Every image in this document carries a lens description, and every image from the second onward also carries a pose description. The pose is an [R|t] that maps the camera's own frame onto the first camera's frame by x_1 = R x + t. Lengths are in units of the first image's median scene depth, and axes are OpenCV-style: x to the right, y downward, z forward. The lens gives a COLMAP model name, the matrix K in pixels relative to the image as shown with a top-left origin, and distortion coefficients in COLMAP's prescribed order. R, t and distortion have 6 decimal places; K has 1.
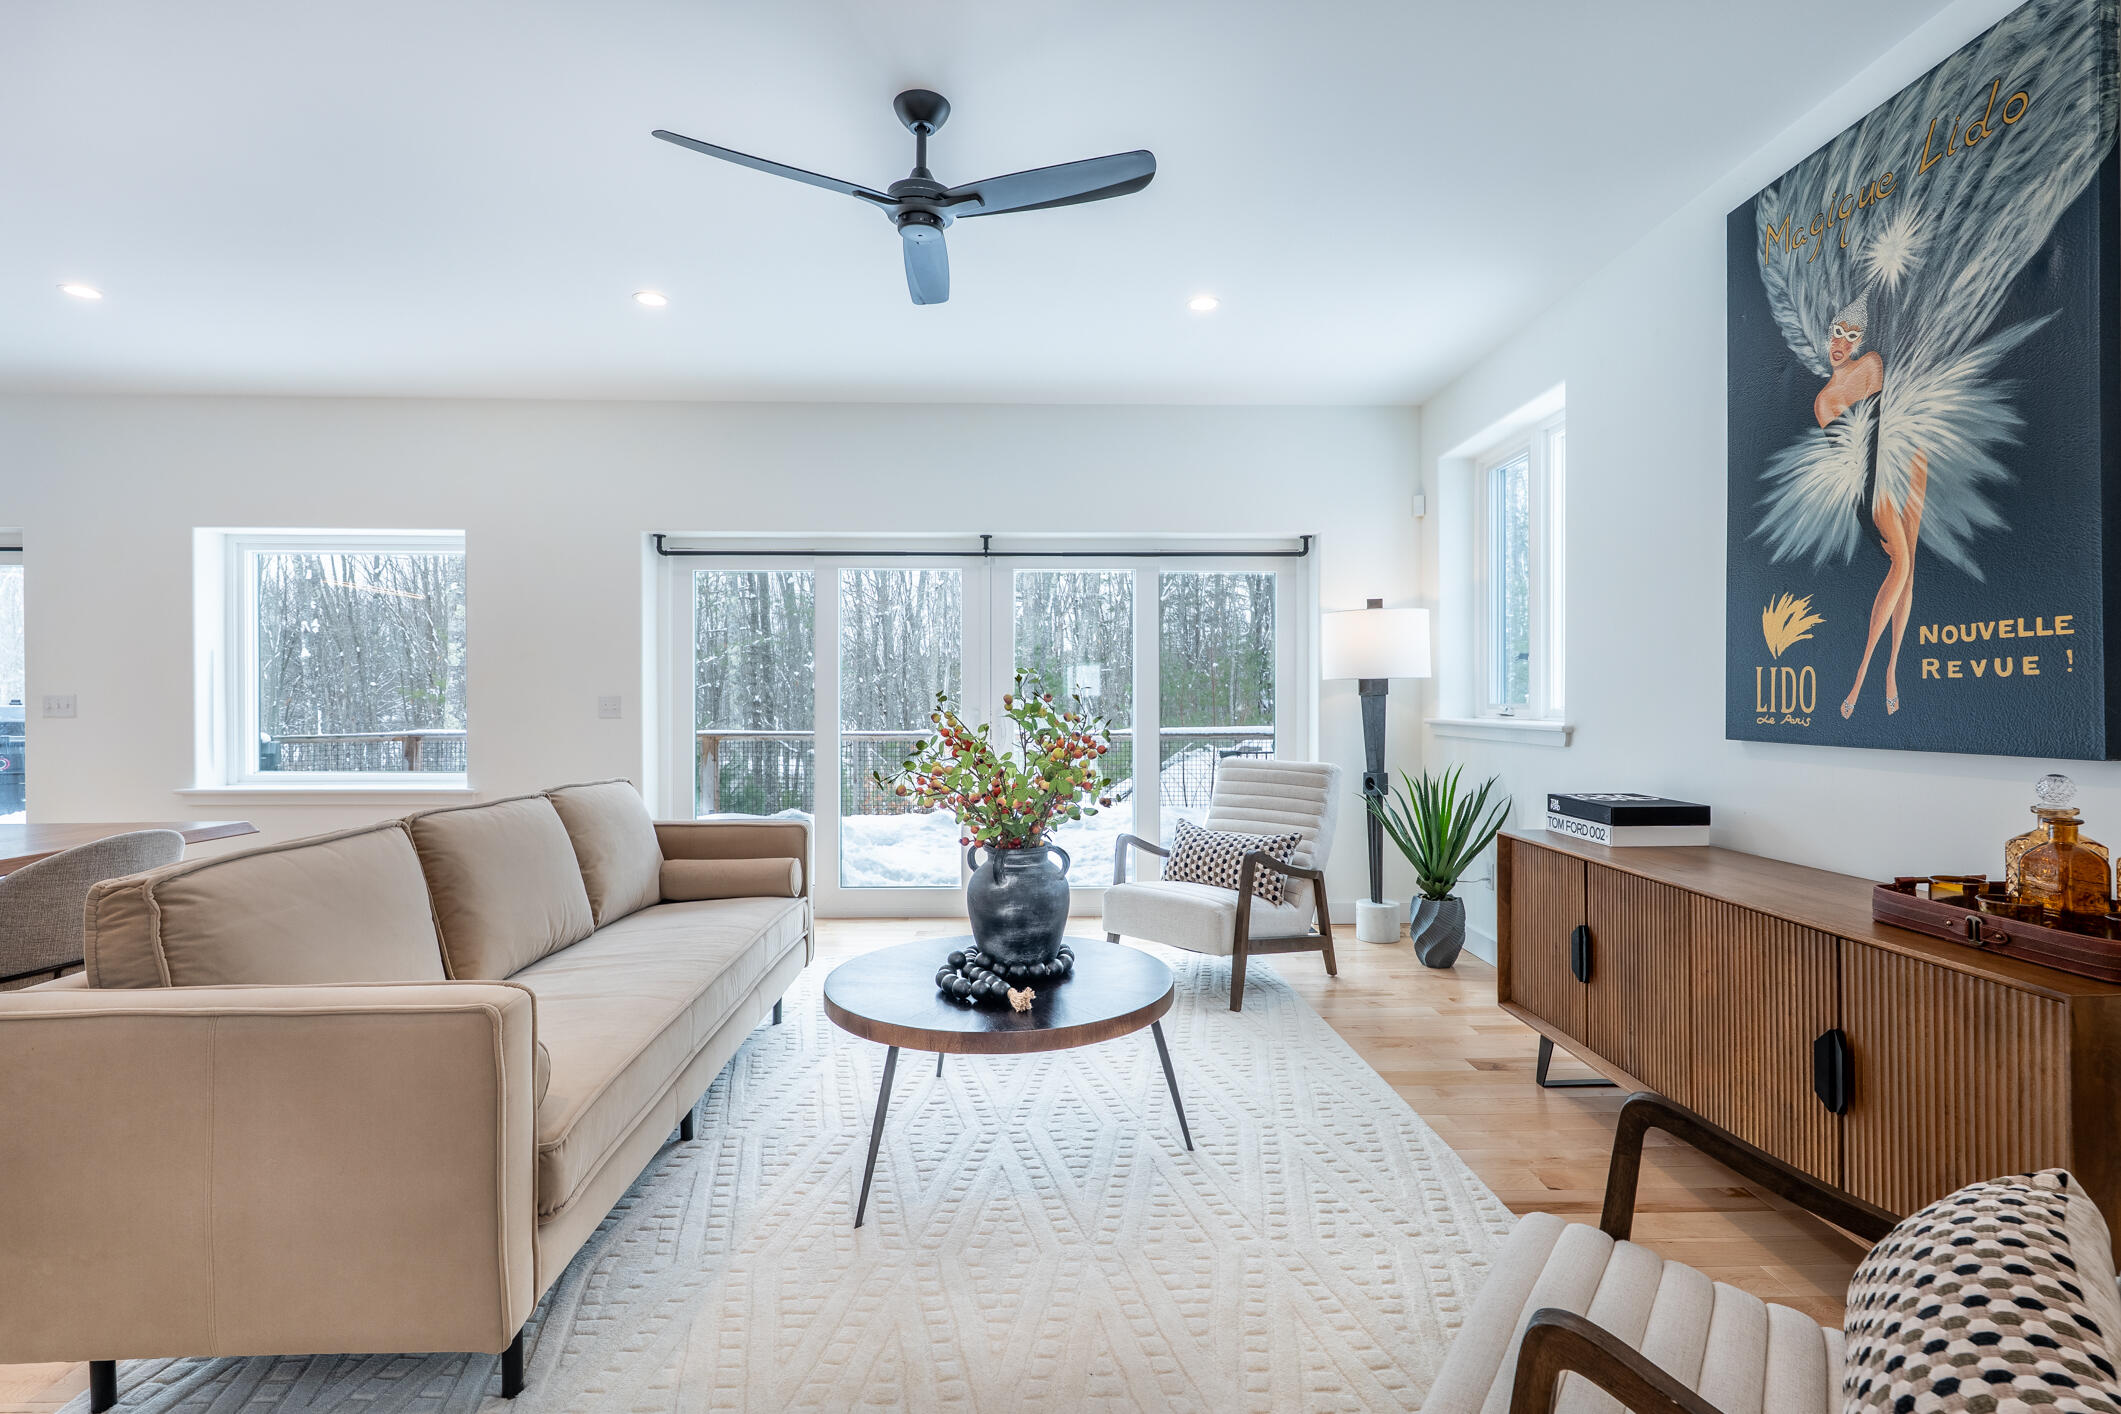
lens RADIAL K [[982.9, 0, 1060.7], [0, 982.9, 705.1], [0, 0, 1]] dist [0.001996, -0.001841]
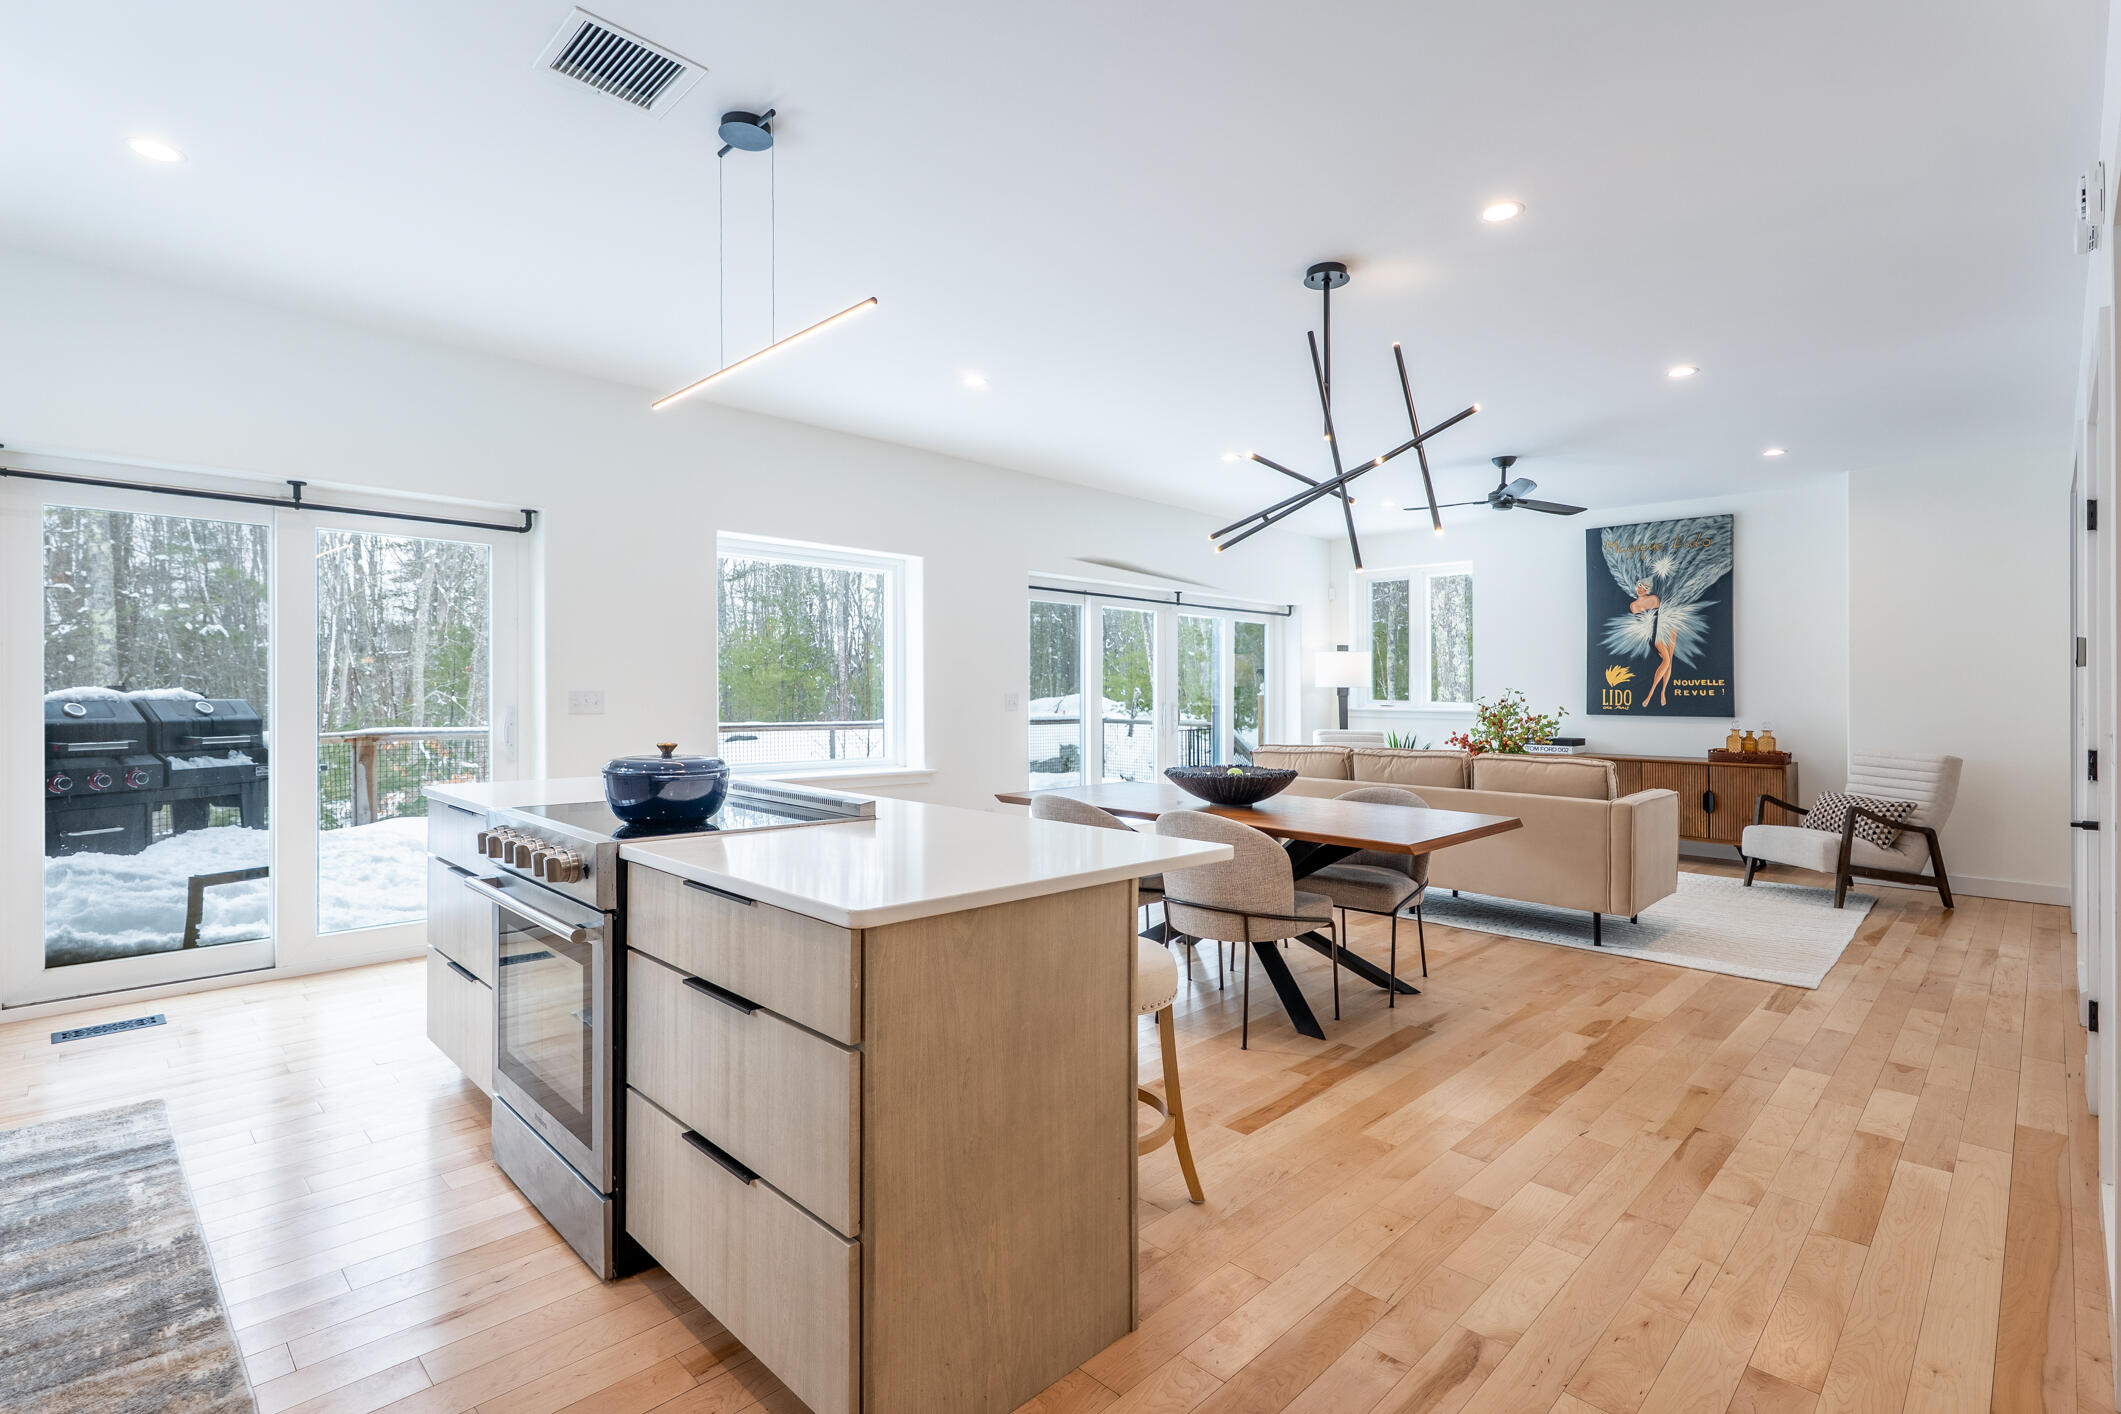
lens RADIAL K [[997.6, 0, 1061.8], [0, 997.6, 676.3], [0, 0, 1]] dist [-0.001169, 0.000518]
pose [[0.720456, 0.017009, 0.693292, -2.651805], [-0.003524, 0.999776, -0.020865, -0.010959], [-0.693492, 0.012589, 0.720354, -0.018765]]
